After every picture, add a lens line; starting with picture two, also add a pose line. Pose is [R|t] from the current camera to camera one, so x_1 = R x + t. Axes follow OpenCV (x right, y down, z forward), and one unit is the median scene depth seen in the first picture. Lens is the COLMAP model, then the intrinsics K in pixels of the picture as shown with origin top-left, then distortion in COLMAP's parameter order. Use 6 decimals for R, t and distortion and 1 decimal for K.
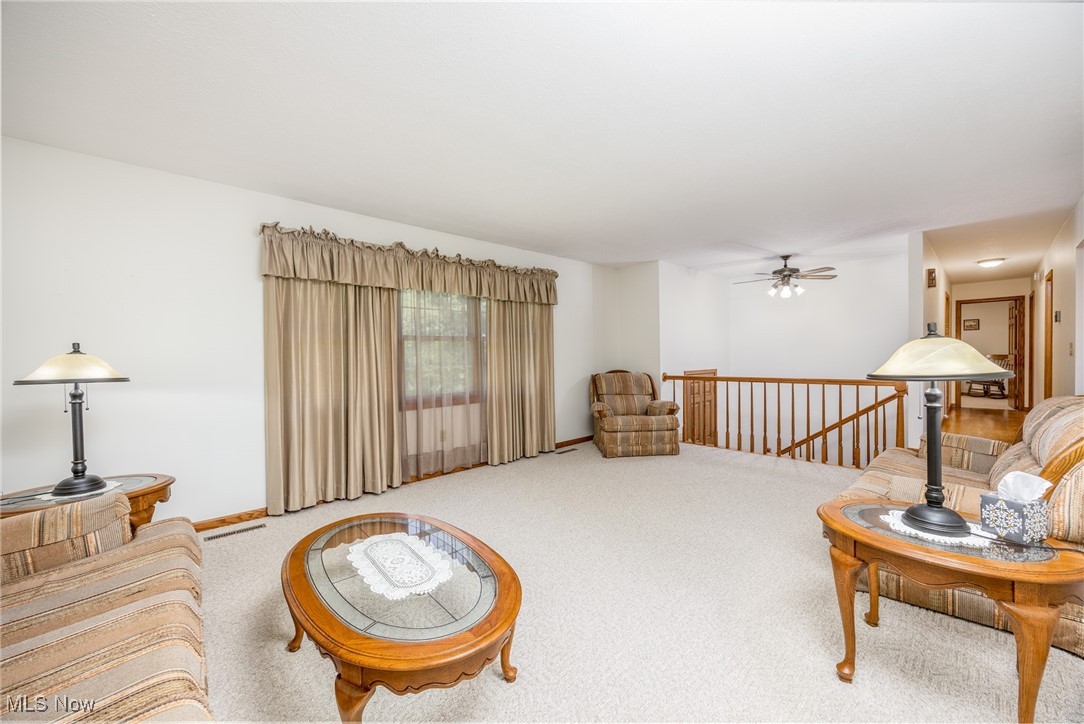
lens RADIAL K [[424.6, 0, 542.0], [0, 424.6, 362.0], [0, 0, 1]] dist [0.010109, -0.000039]
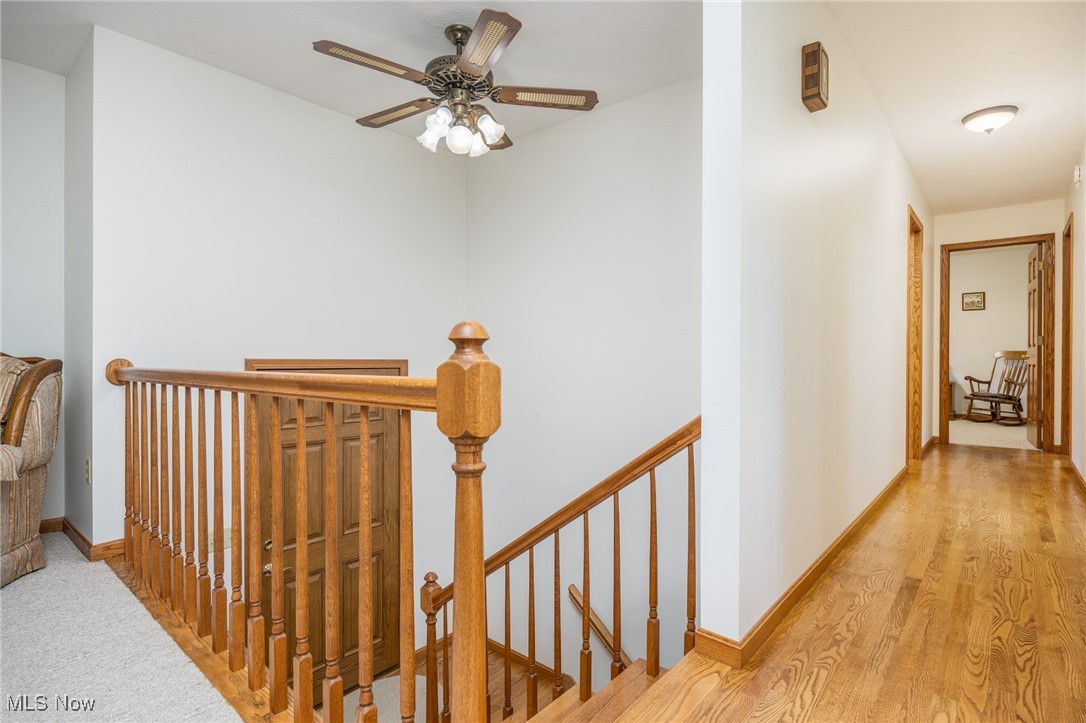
lens RADIAL K [[544.3, 0, 543.0], [0, 544.3, 361.5], [0, 0, 1]] dist [0.000222, 0.000216]
pose [[0.995196, 0.014751, 0.096786, 0.393513], [-0.013509, 0.999818, -0.013472, 0.018924], [-0.096967, 0.012099, 0.995214, 0.359501]]
